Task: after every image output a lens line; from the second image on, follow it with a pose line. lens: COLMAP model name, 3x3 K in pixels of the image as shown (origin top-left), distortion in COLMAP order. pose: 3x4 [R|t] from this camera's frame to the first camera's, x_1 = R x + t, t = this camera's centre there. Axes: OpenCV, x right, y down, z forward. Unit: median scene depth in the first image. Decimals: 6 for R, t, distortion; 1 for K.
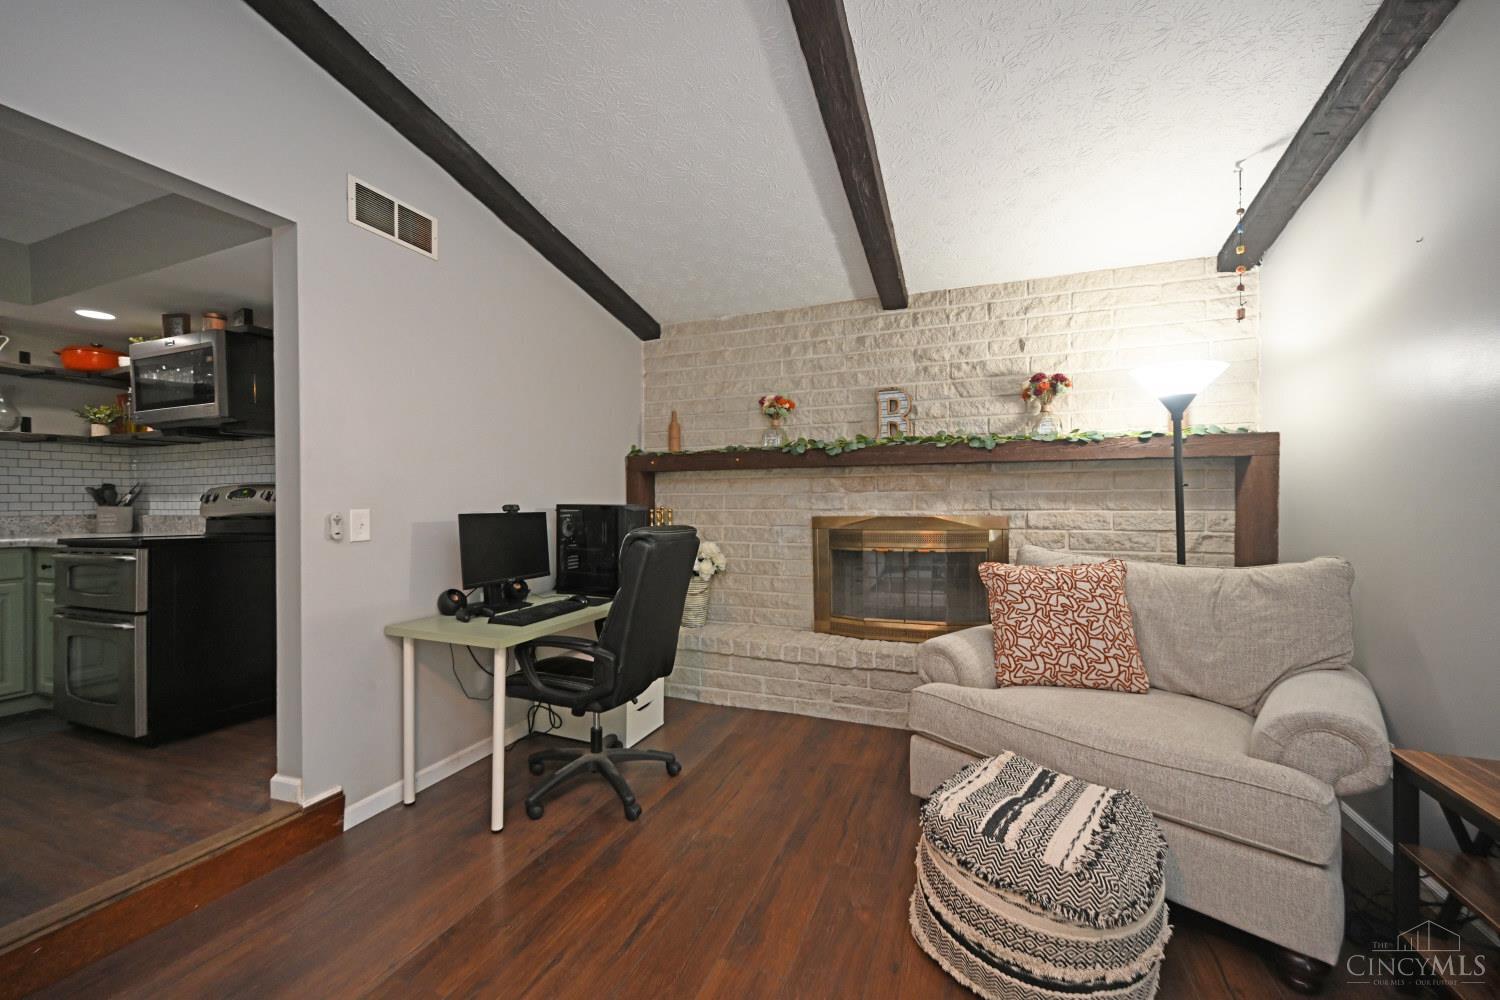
lens RADIAL K [[589.3, 0, 741.1], [0, 589.3, 503.4], [0, 0, 1]] dist [-0.000454, -0.000155]
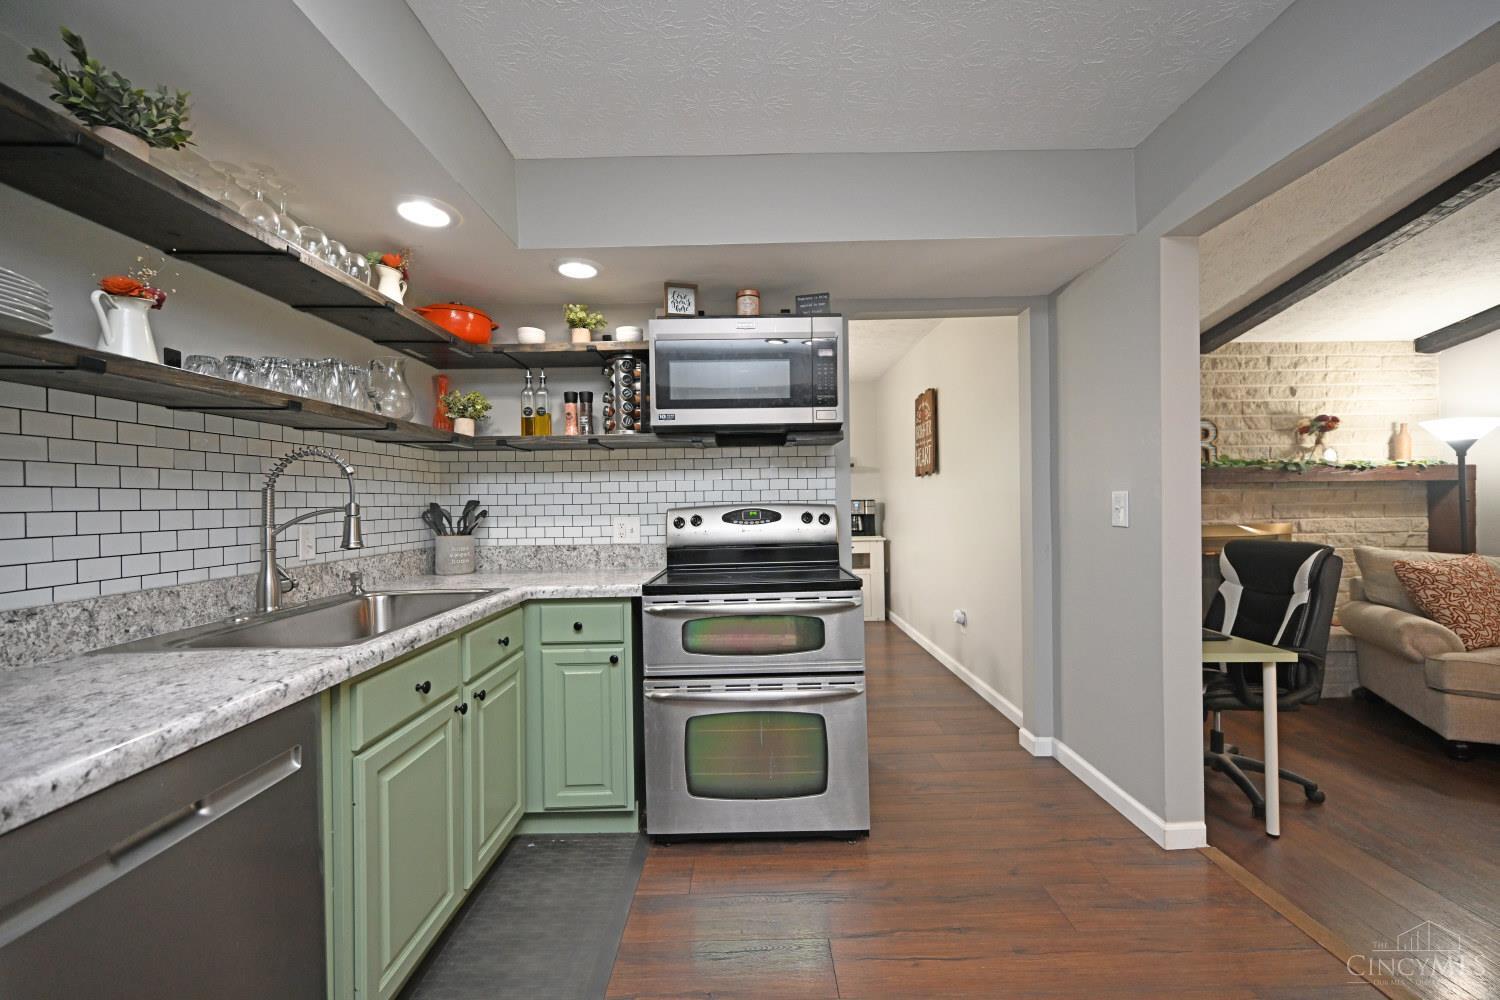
lens RADIAL K [[589.3, 0, 752.5], [0, 589.3, 499.0], [0, 0, 1]] dist [-0.000454, -0.000155]
pose [[0.926624, -0.005280, 0.375952, -1.119953], [0.009381, 0.999915, -0.009077, -0.031208], [-0.375872, 0.011938, 0.926595, 0.245928]]
